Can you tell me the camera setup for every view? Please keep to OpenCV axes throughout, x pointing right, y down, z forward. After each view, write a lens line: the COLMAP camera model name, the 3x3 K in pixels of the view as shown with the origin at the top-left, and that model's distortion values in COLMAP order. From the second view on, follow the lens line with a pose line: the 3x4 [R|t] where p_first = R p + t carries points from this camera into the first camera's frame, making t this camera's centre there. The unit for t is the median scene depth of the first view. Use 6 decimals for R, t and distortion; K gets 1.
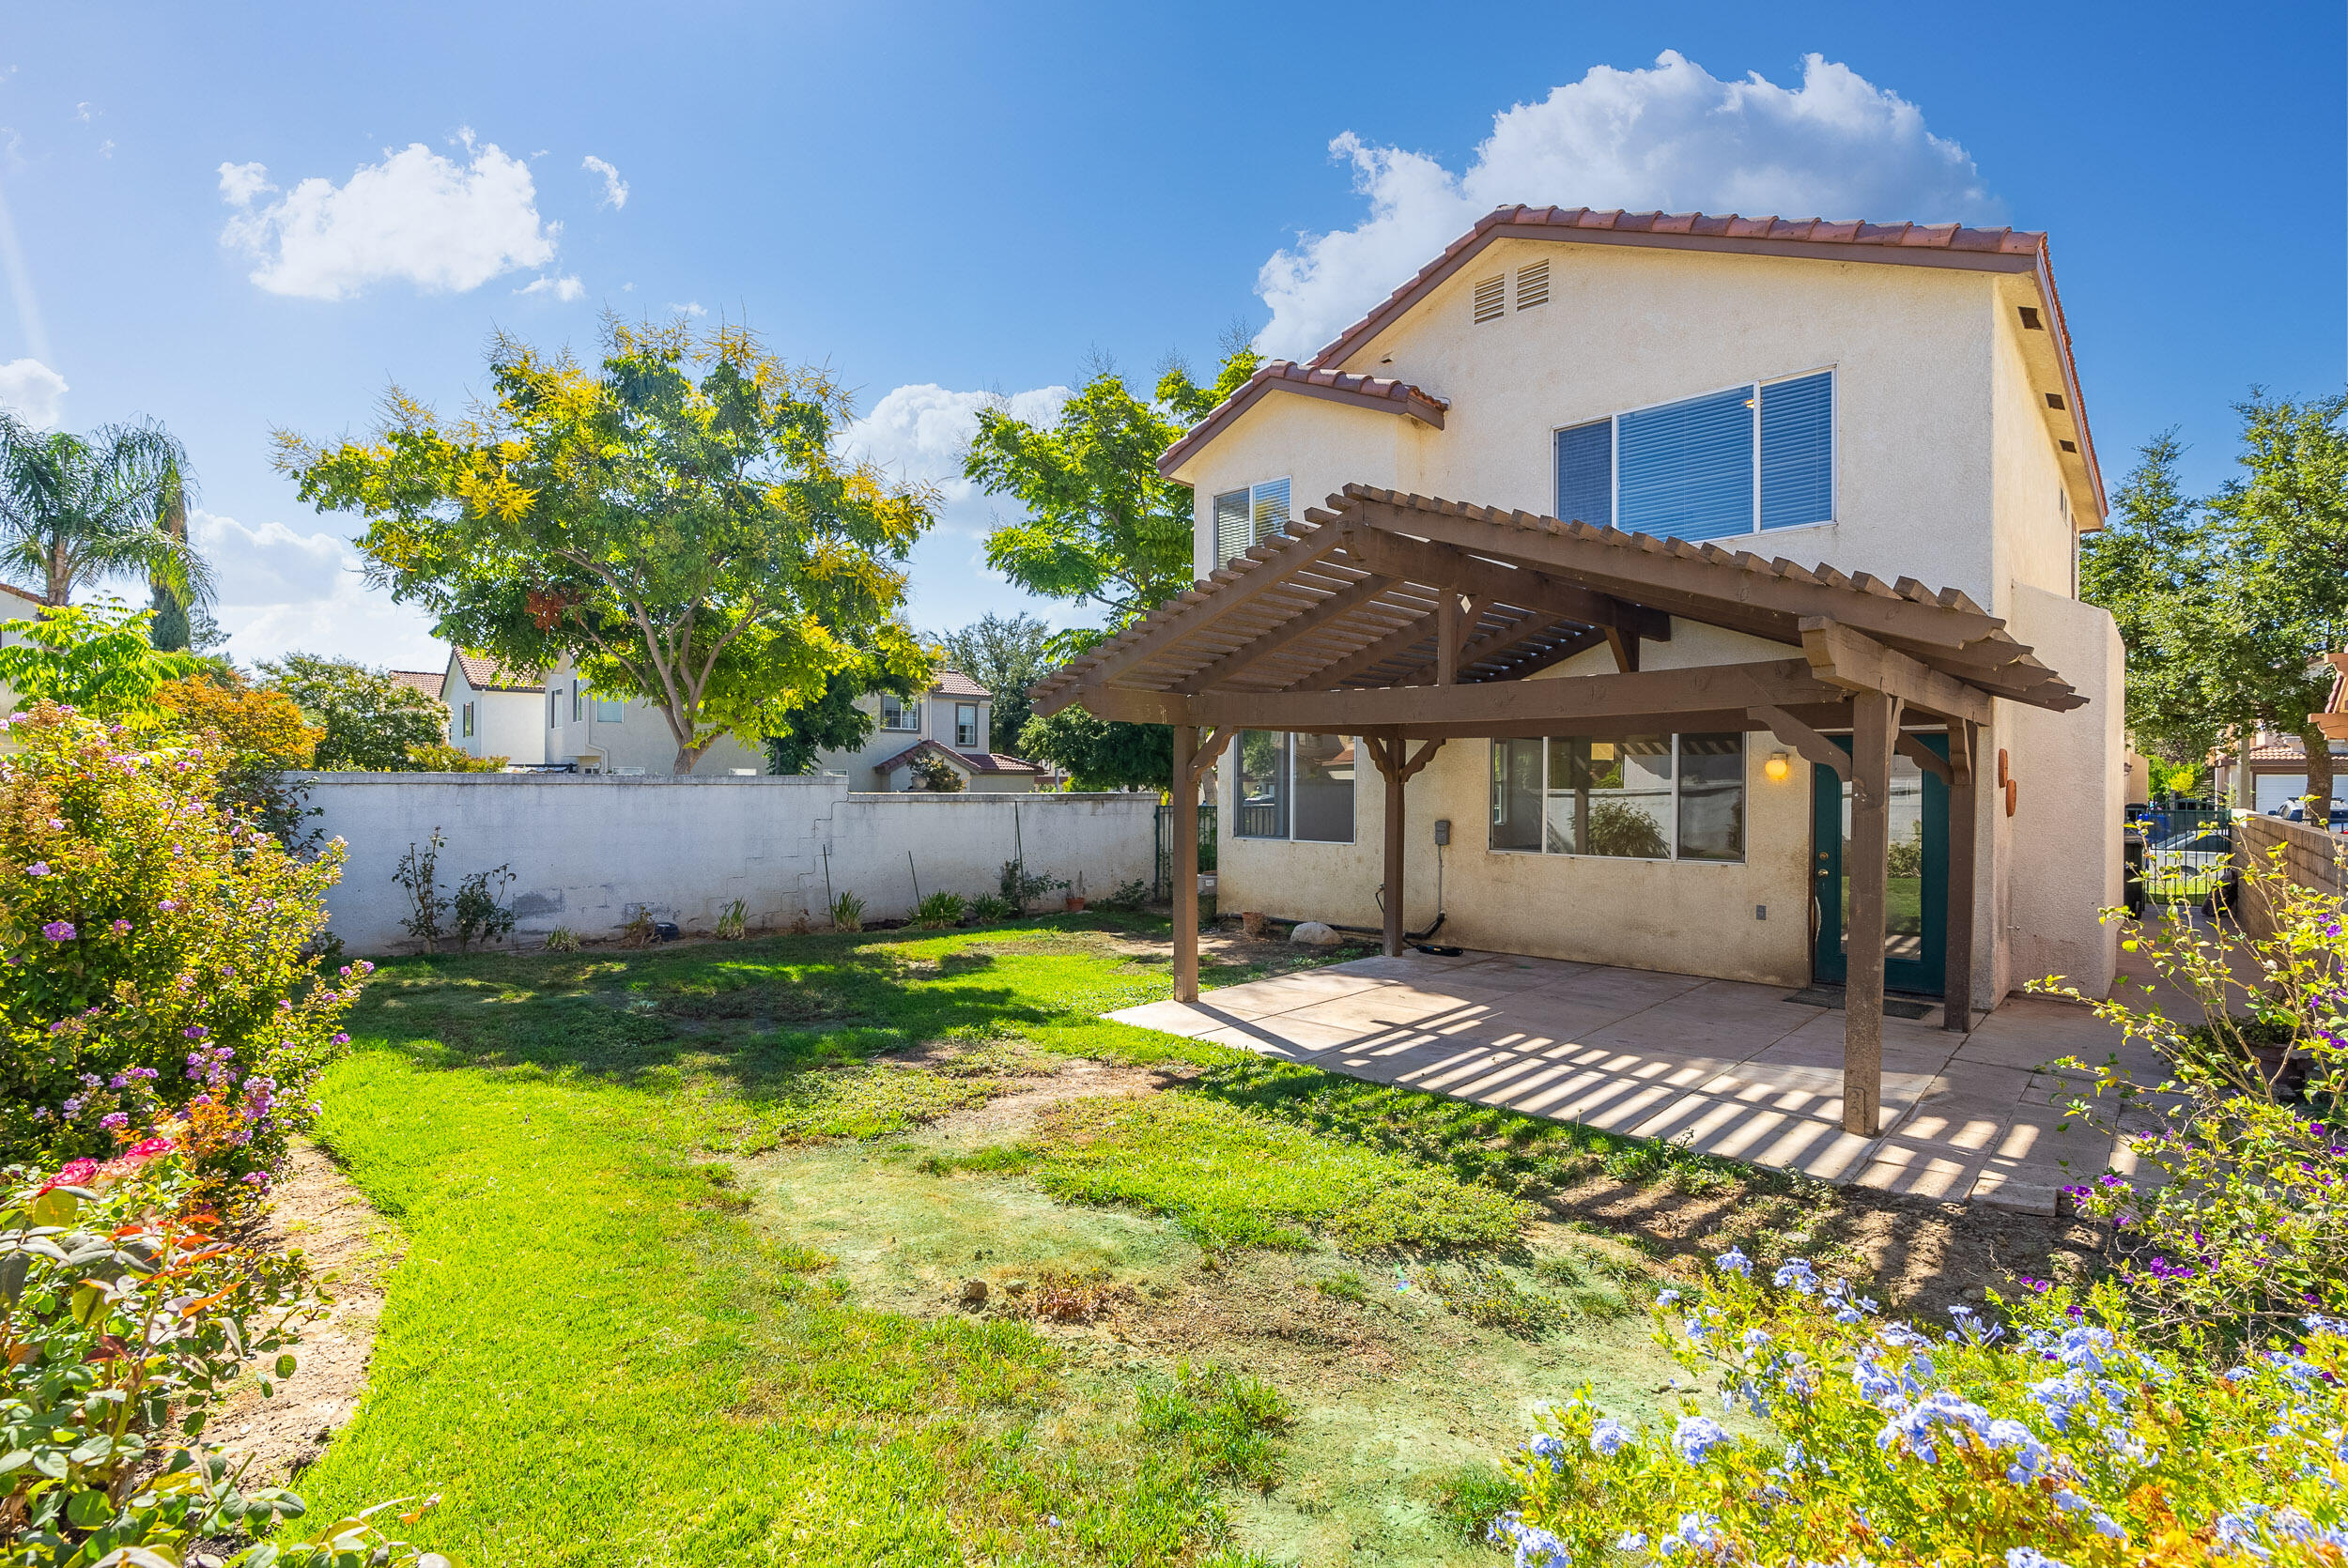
lens RADIAL K [[1085.3, 0, 1175.5], [0, 1085.3, 789.4], [0, 0, 1]] dist [-0.007534, 0.001787]
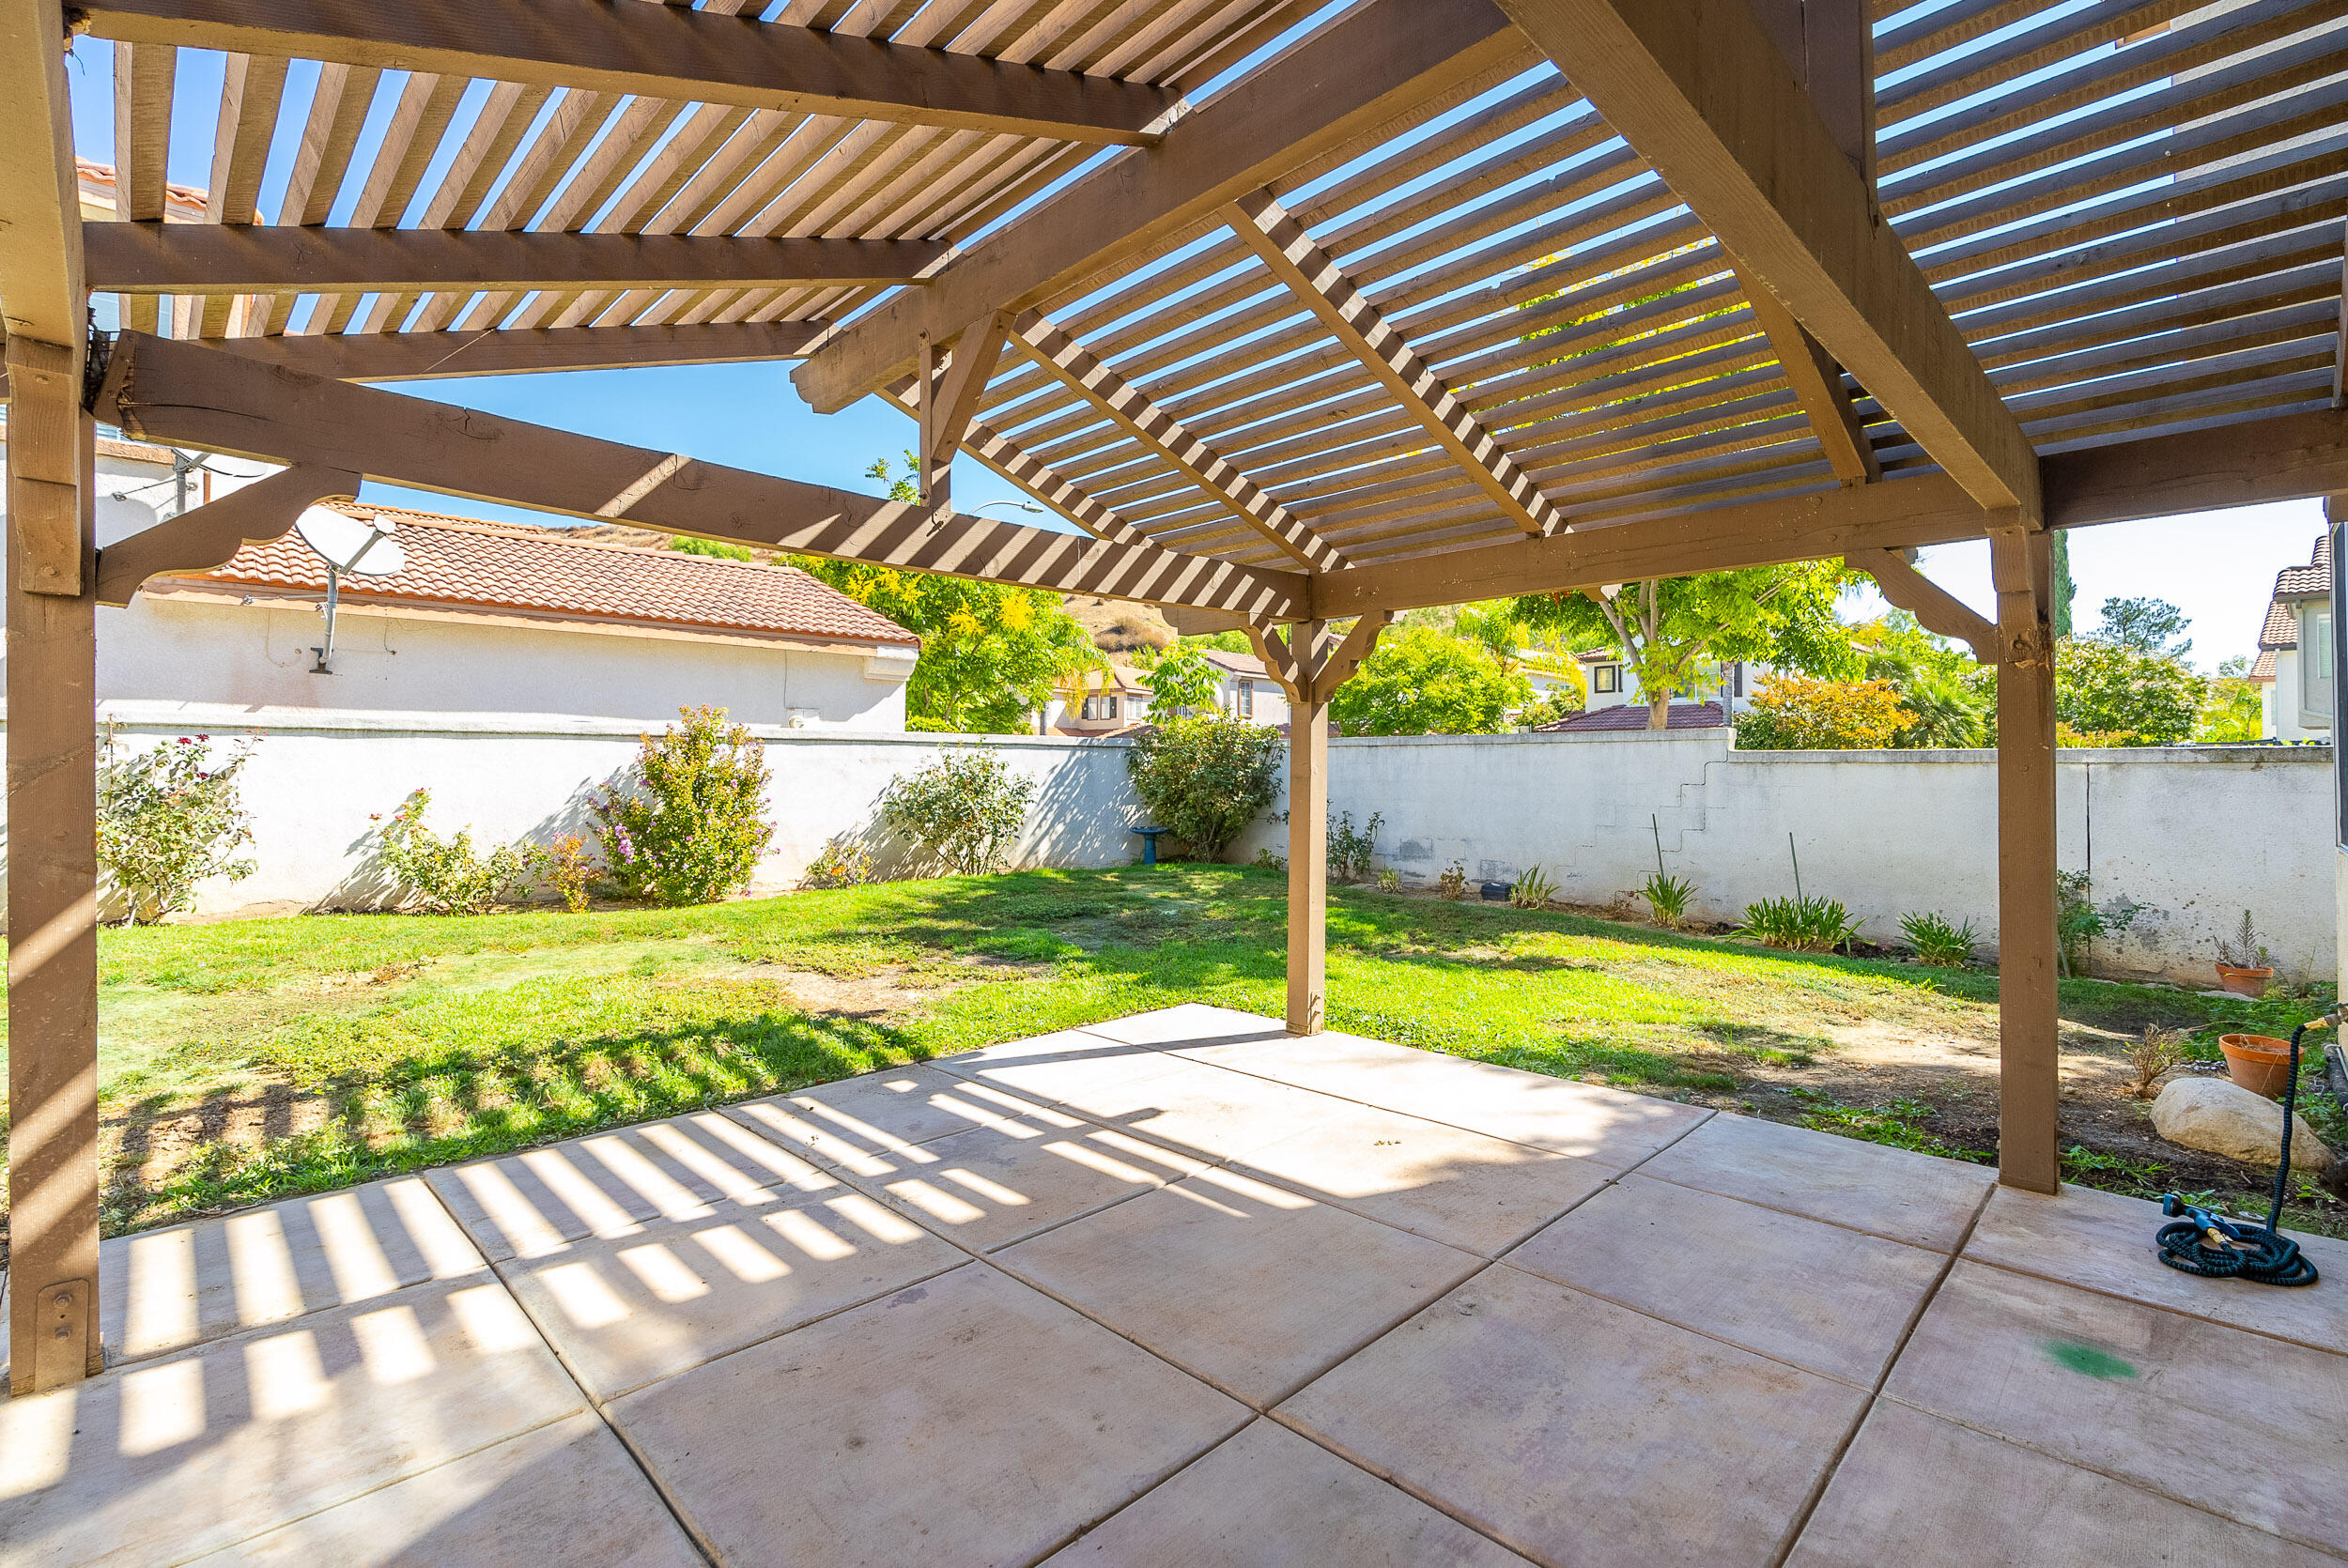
lens RADIAL K [[1085.3, 0, 1177.6], [0, 1085.3, 776.9], [0, 0, 1]] dist [-0.007534, 0.001787]
pose [[-0.036985, -0.002000, -0.999314, 0.959311], [-0.011242, 0.999936, -0.001585, 0.056125], [0.999253, 0.011176, -0.037005, 1.336577]]
